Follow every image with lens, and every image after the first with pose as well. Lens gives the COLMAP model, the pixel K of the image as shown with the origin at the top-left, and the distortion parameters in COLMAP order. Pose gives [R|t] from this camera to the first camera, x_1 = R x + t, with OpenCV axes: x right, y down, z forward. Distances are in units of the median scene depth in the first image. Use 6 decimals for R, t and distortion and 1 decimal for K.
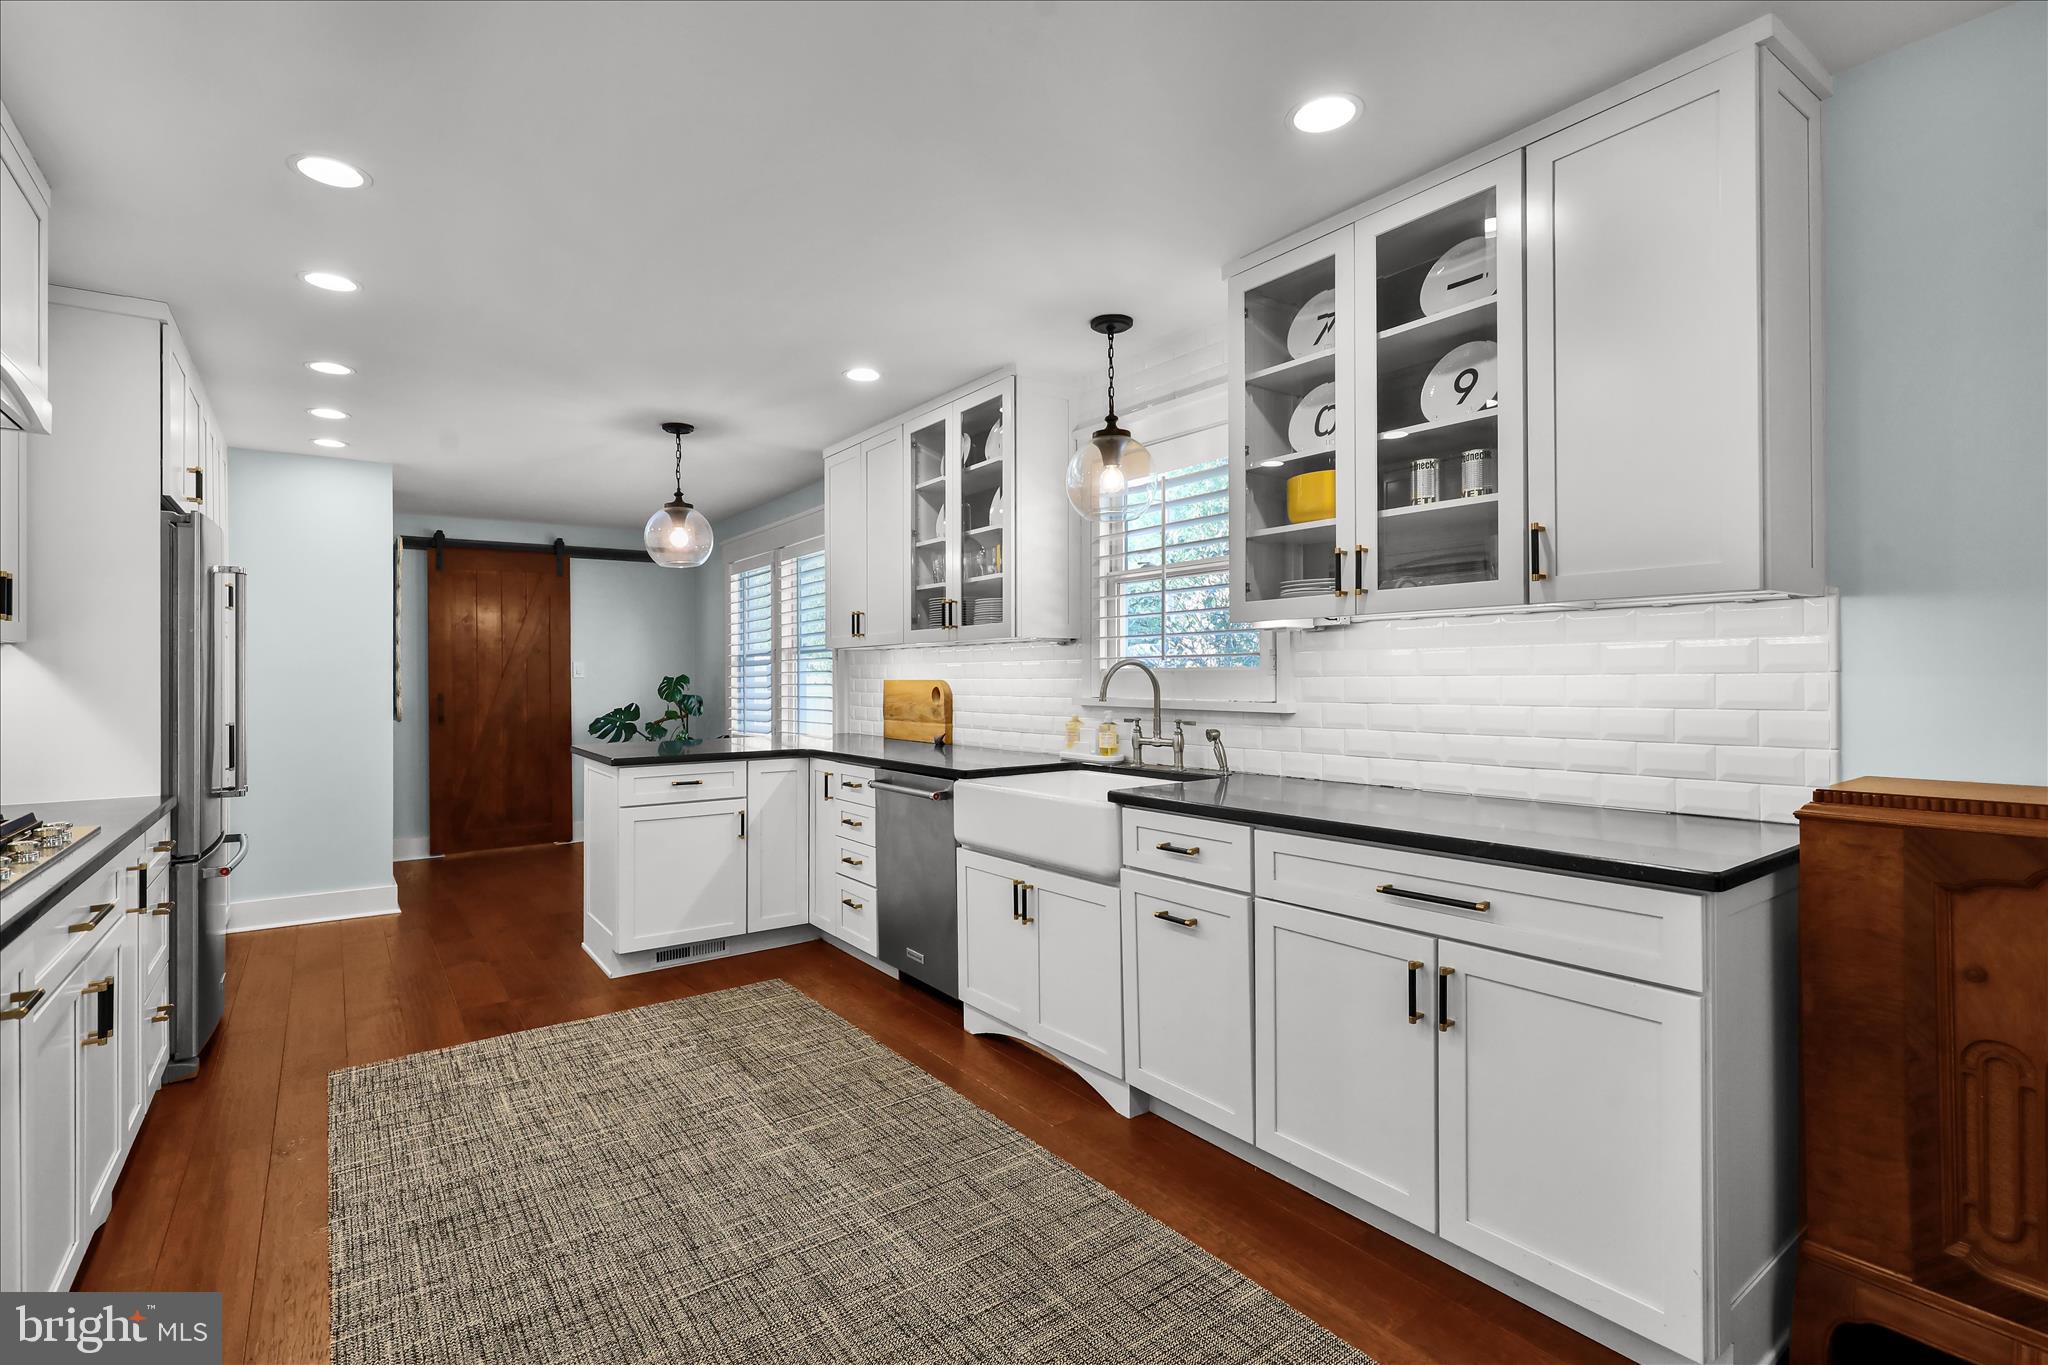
lens RADIAL K [[945.7, 0, 1031.2], [0, 945.7, 677.3], [0, 0, 1]] dist [0.012095, -0.006058]
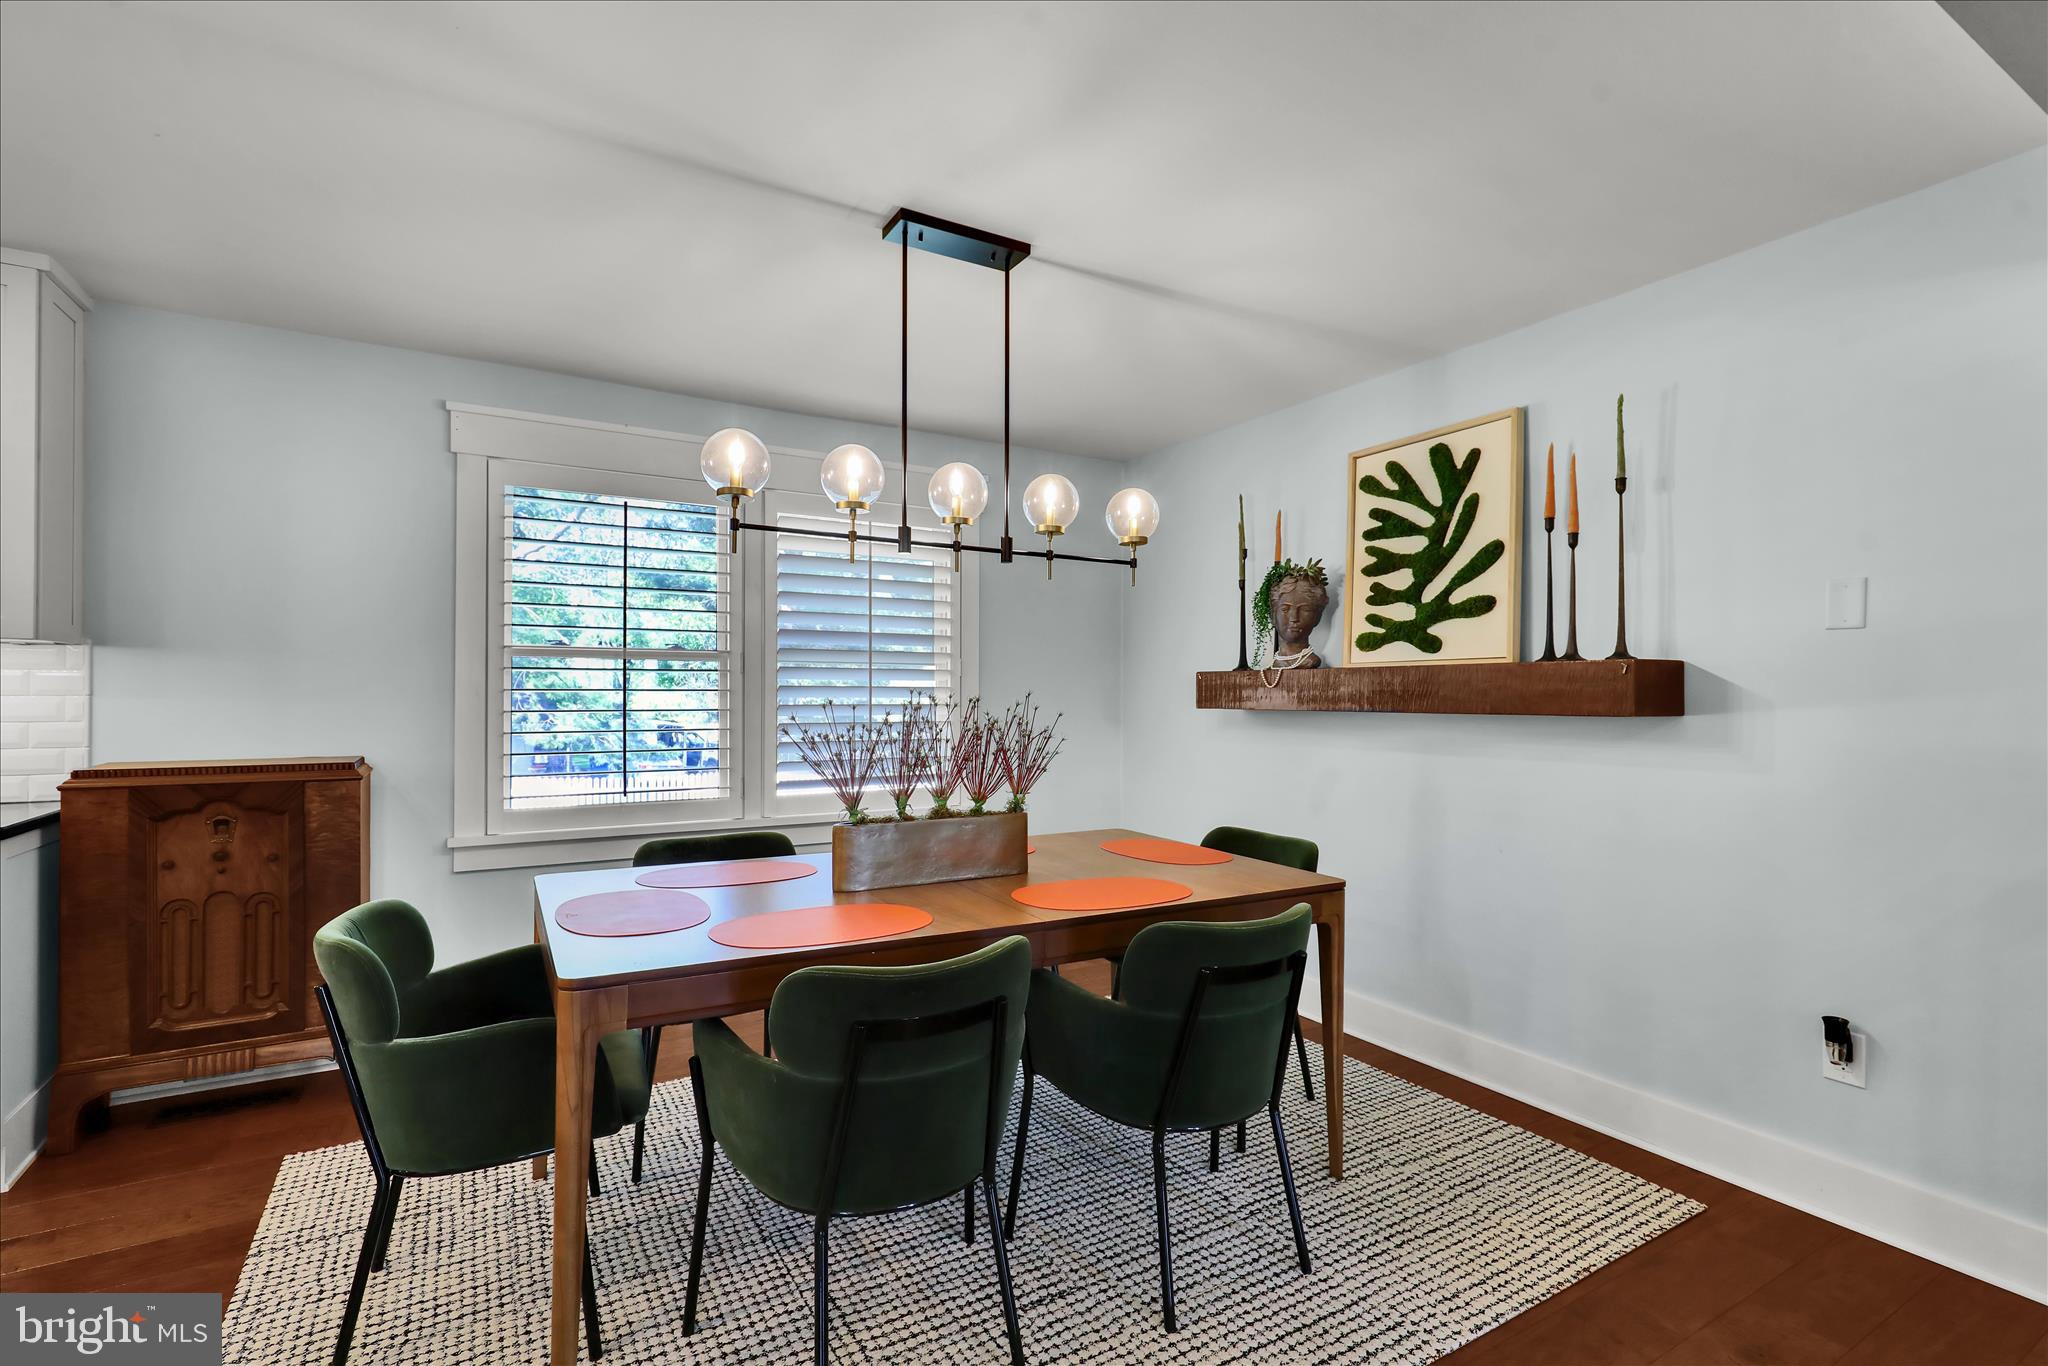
lens RADIAL K [[945.7, 0, 1031.5], [0, 945.7, 686.3], [0, 0, 1]] dist [0.012095, -0.006058]
pose [[0.089714, 0.014809, 0.995858, -0.608675], [-0.004518, 0.999885, -0.014462, -0.006754], [-0.995957, -0.003202, 0.089770, -0.728112]]
